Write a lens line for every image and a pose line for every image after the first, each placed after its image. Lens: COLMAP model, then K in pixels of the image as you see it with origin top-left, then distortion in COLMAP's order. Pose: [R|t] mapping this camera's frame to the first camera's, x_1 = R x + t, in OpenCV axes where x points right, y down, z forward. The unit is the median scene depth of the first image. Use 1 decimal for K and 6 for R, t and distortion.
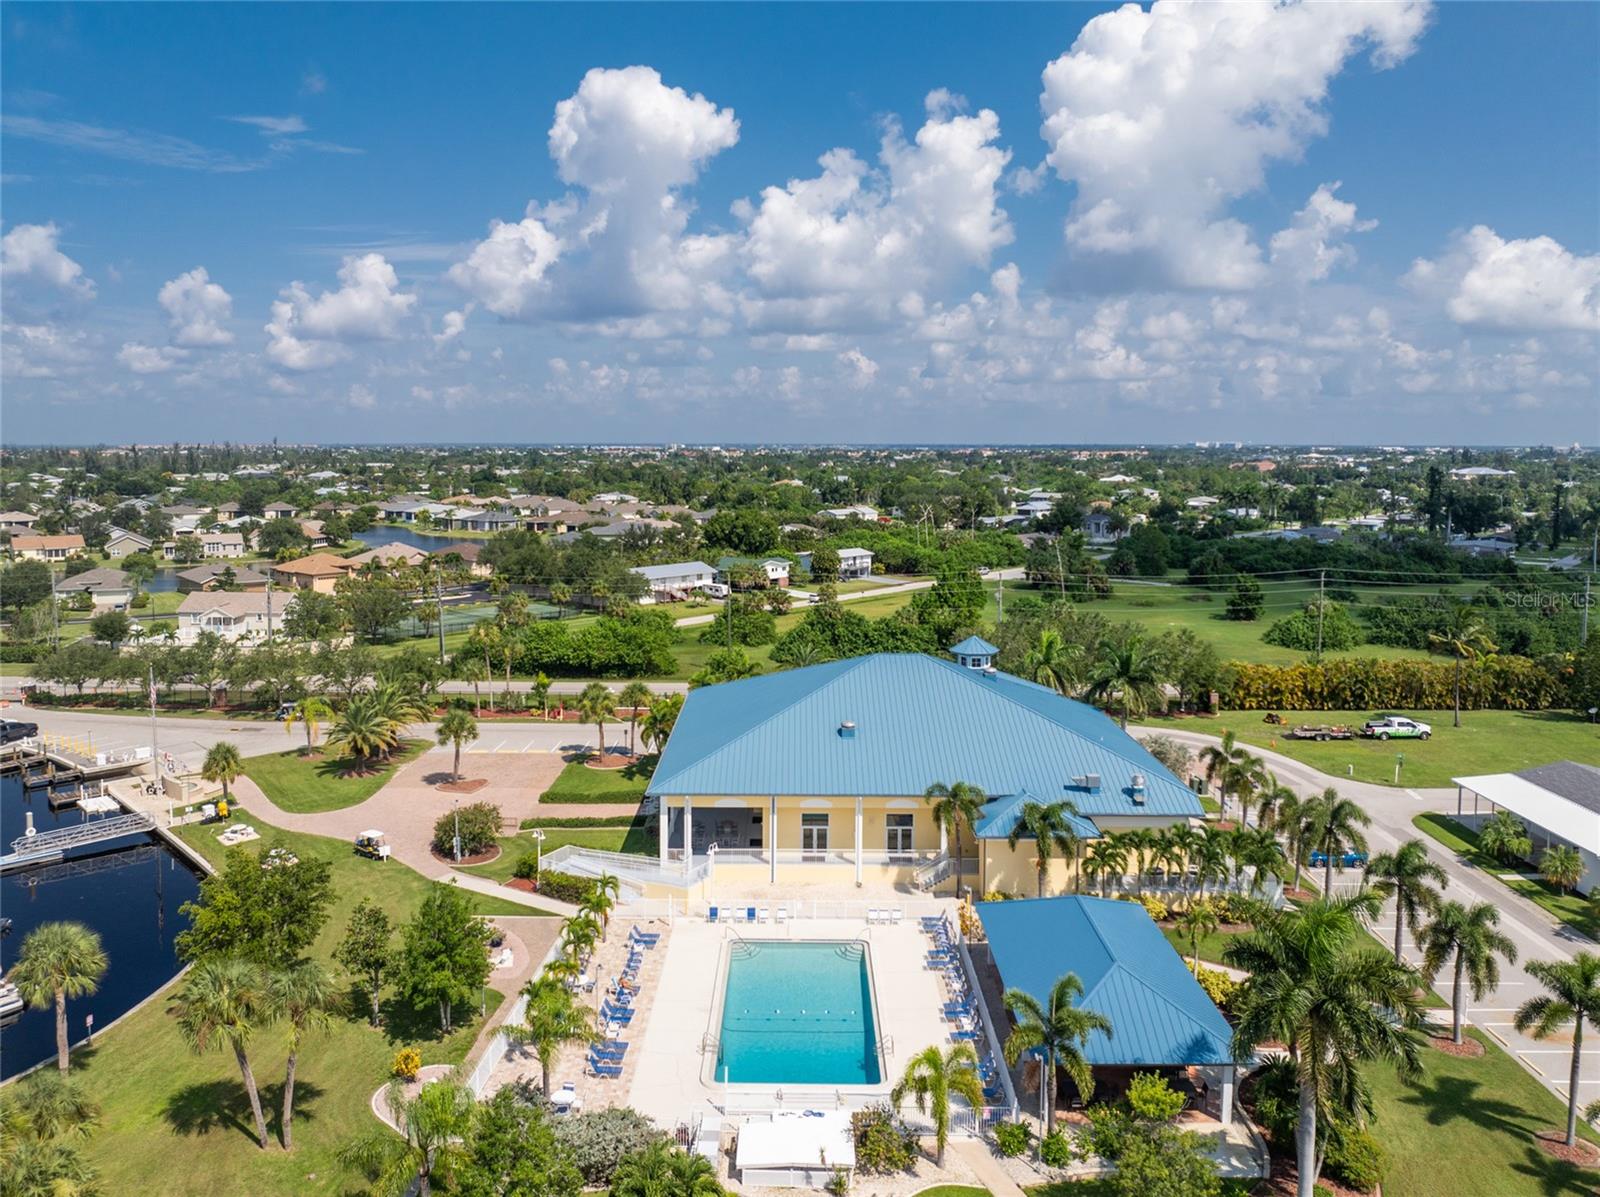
lens RADIAL K [[1176.8, 0, 800.0], [0, 1176.8, 598.5], [0, 0, 1]] dist [-0.025436, 0.002085]
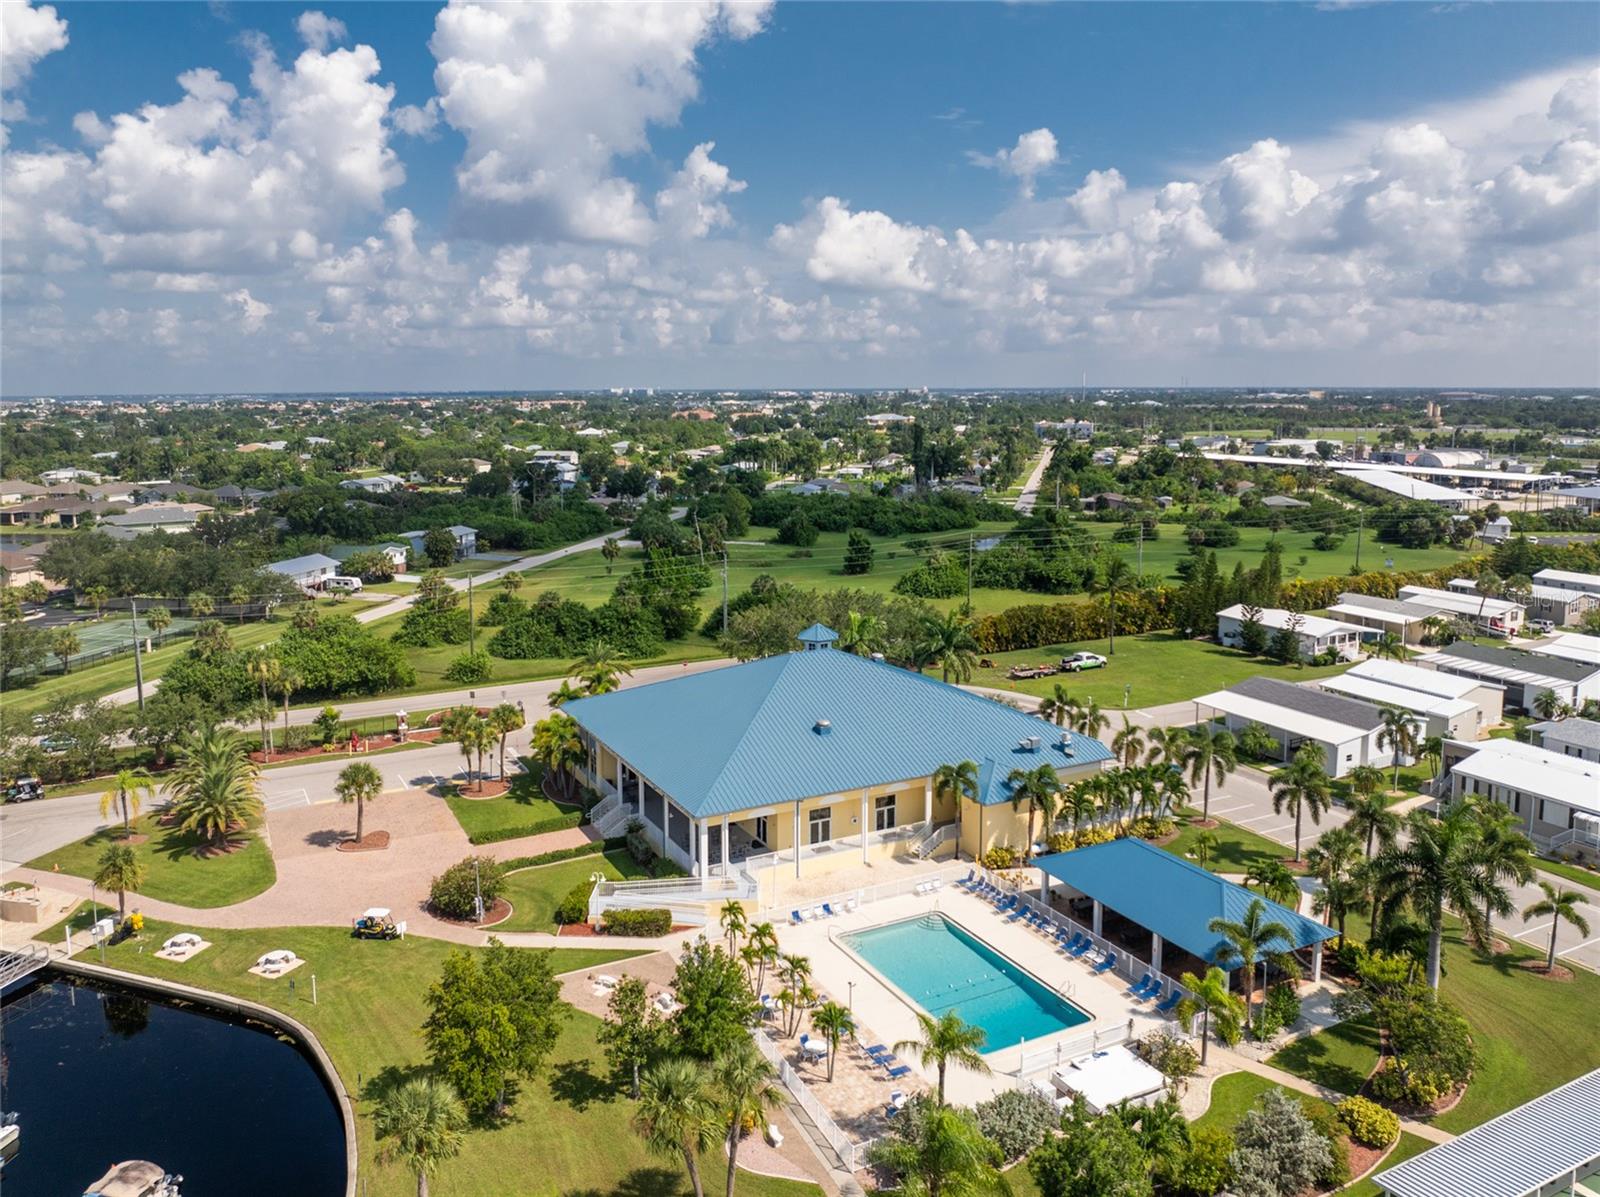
lens RADIAL K [[1156.3, 0, 787.3], [0, 1156.3, 591.3], [0, 0, 1]] dist [-0.029703, -0.008777]
pose [[0.886867, -0.086355, 0.453882, -0.335605], [0.067362, 0.996048, 0.057884, -0.058259], [-0.457087, -0.020761, 0.889180, 0.038421]]
